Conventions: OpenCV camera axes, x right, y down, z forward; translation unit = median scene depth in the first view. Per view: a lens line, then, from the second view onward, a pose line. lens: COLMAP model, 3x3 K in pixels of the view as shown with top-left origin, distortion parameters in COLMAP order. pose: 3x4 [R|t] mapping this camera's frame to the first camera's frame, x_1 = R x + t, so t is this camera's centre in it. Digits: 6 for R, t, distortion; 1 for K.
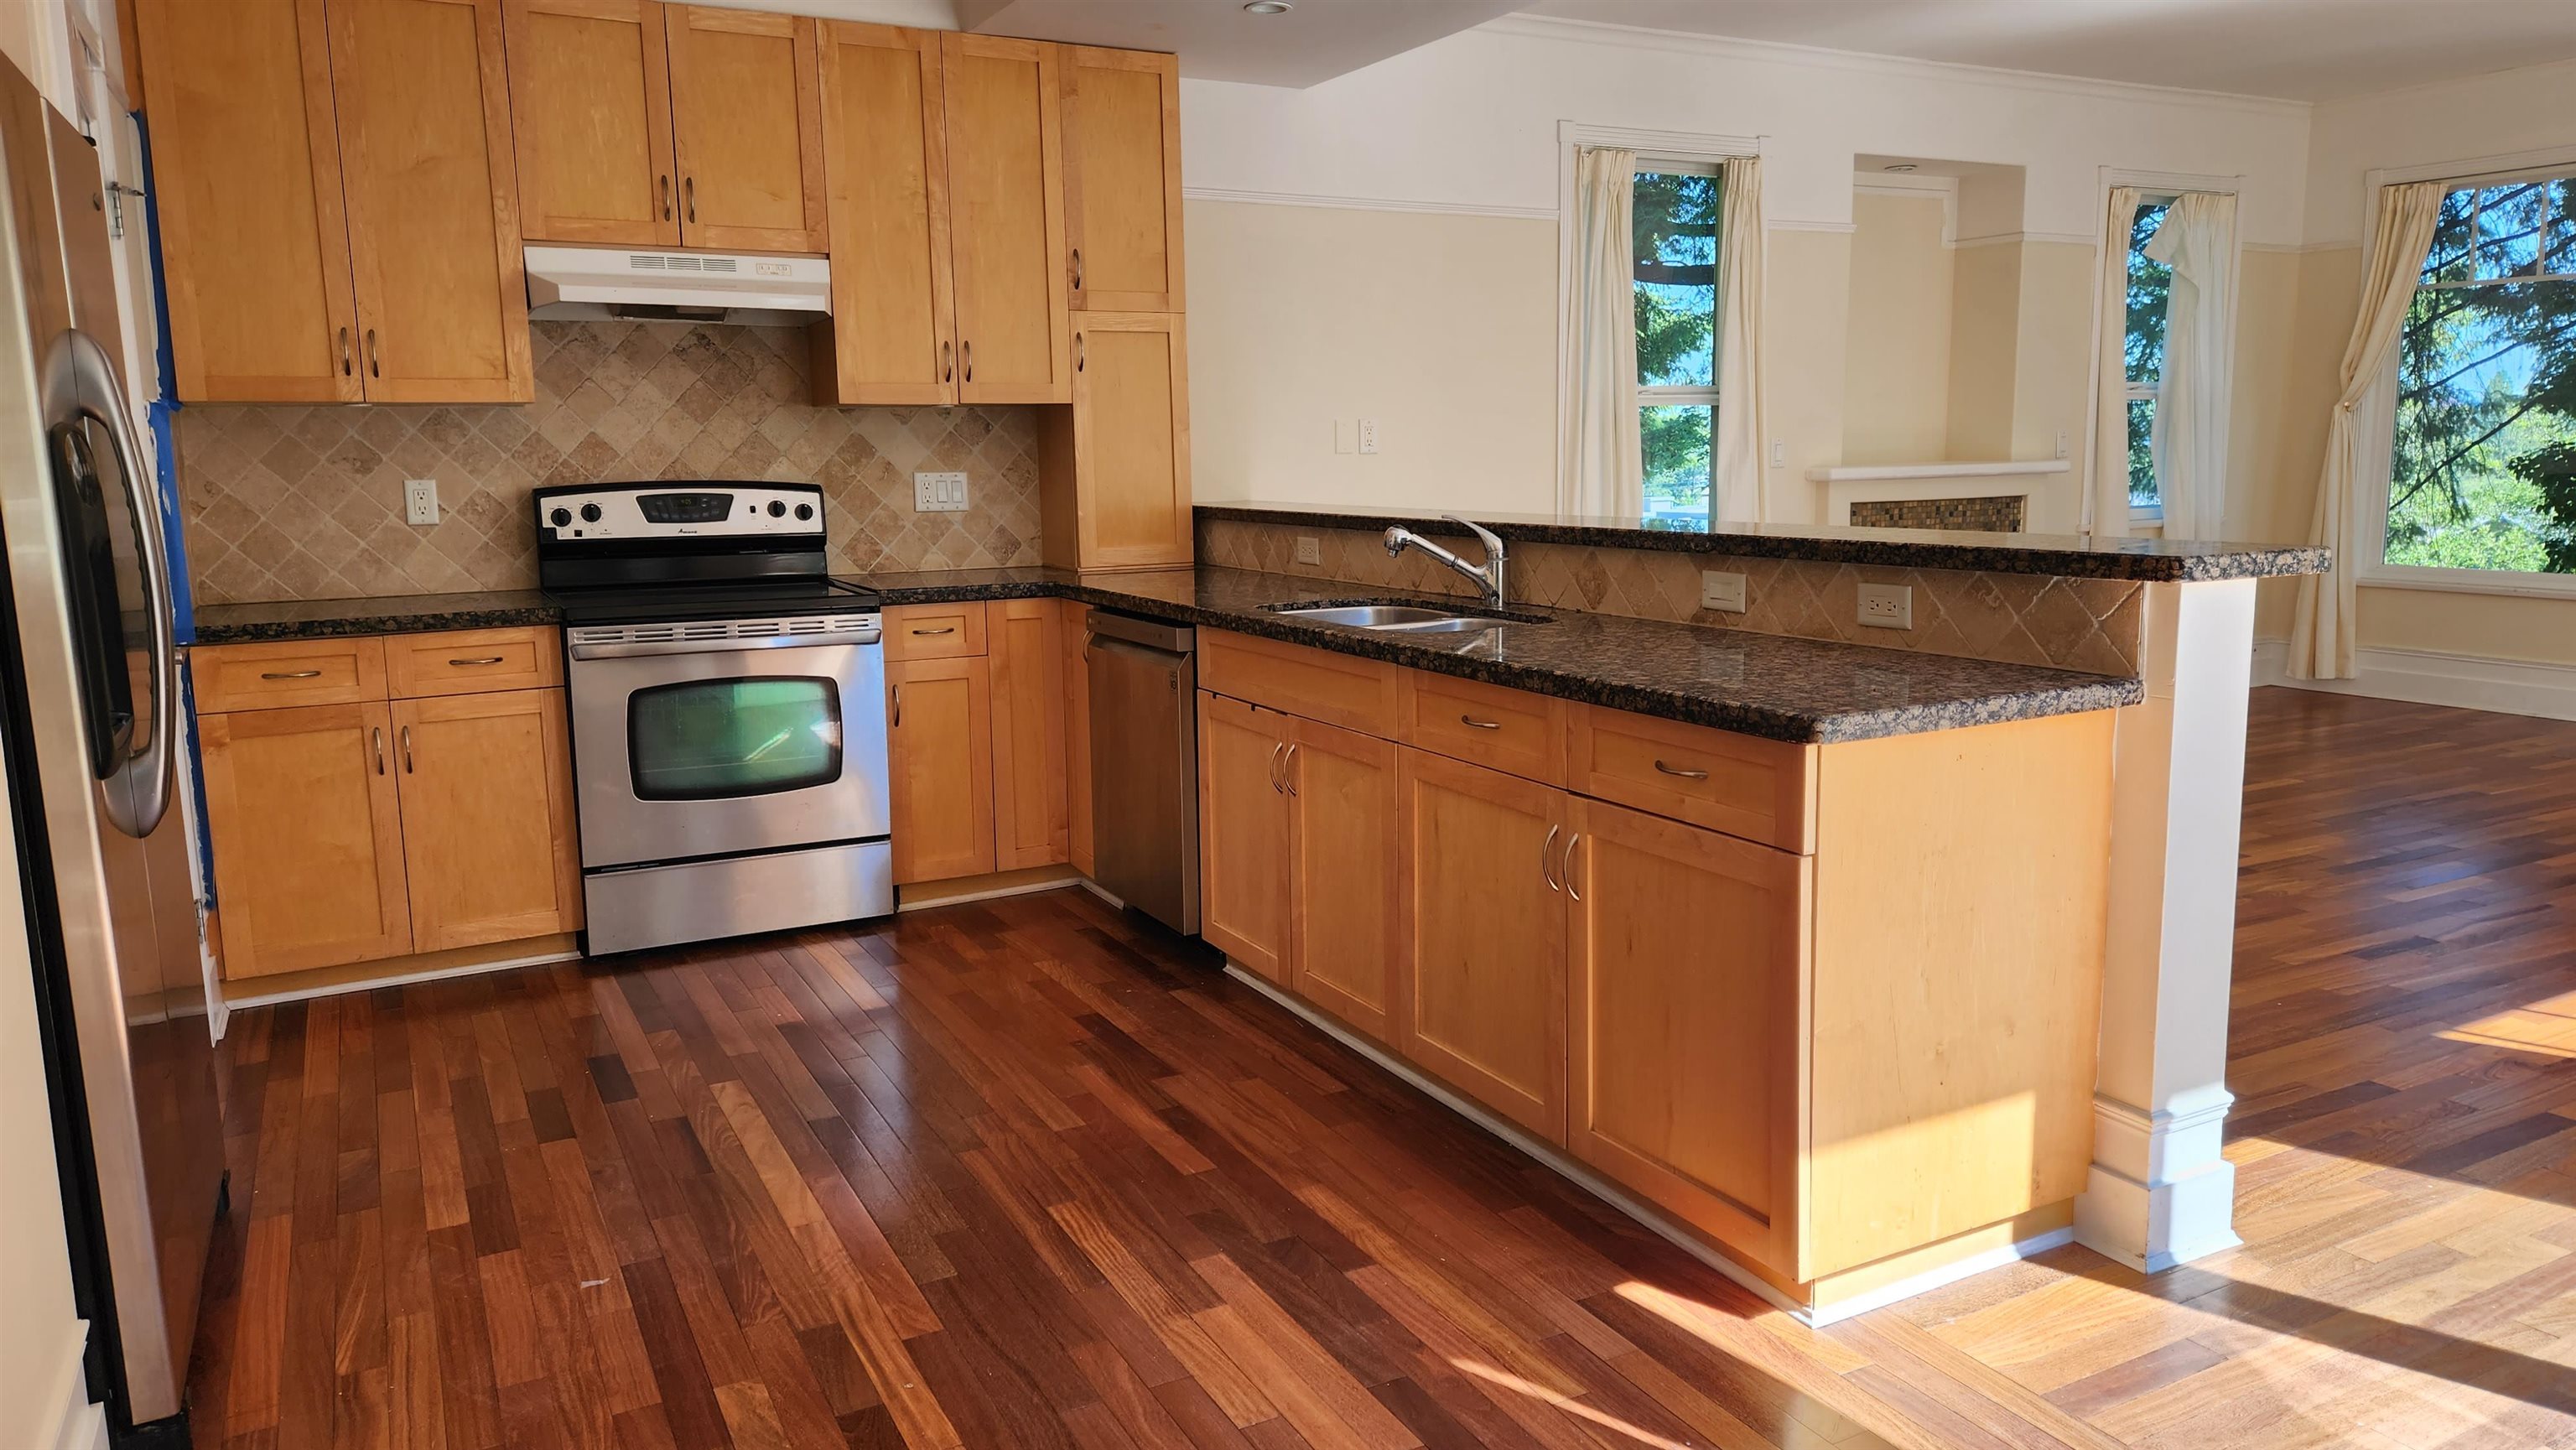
lens RADIAL K [[1708.6, 0, 1285.6], [0, 1708.6, 729.3], [0, 0, 1]] dist [0.001102, -0.002523]
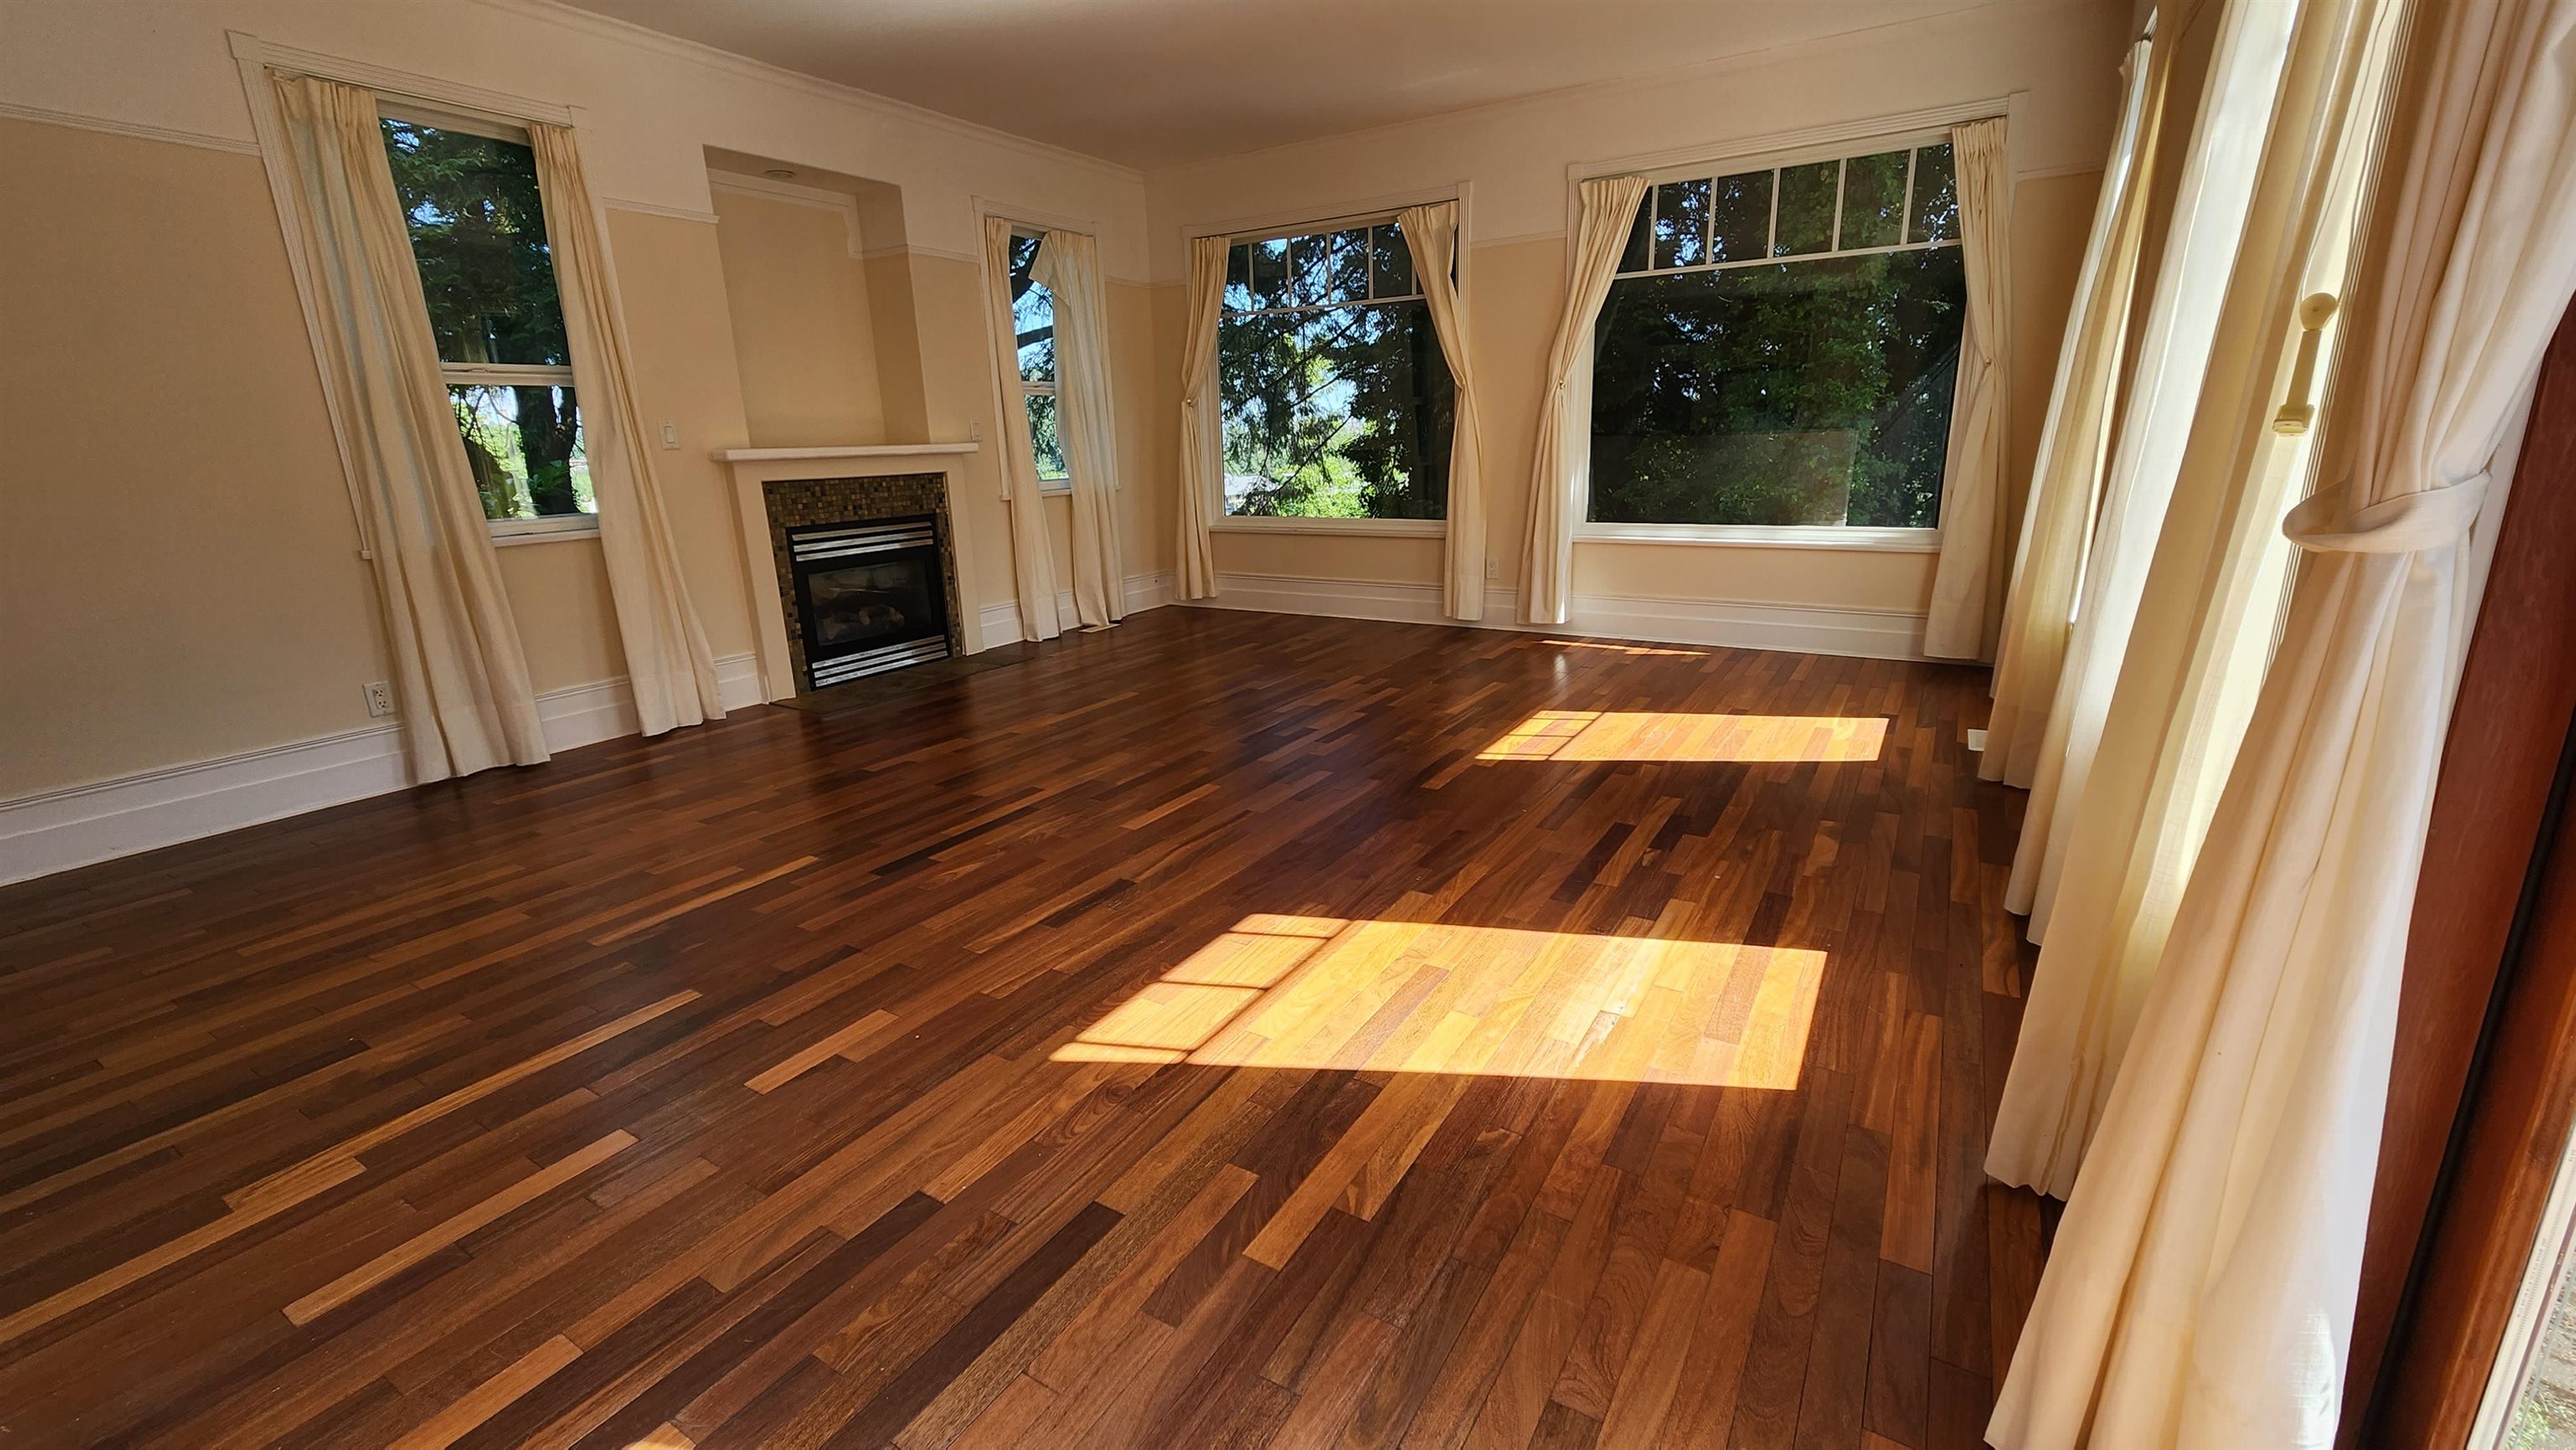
lens RADIAL K [[1053.6, 0, 1288.2], [0, 1053.6, 733.2], [0, 0, 1]] dist [-0.002296, -0.000264]
pose [[0.858742, -0.143761, 0.491828, 0.244563], [0.094044, 0.987751, 0.124516, -0.022749], [-0.503704, -0.060674, 0.861743, 0.213559]]
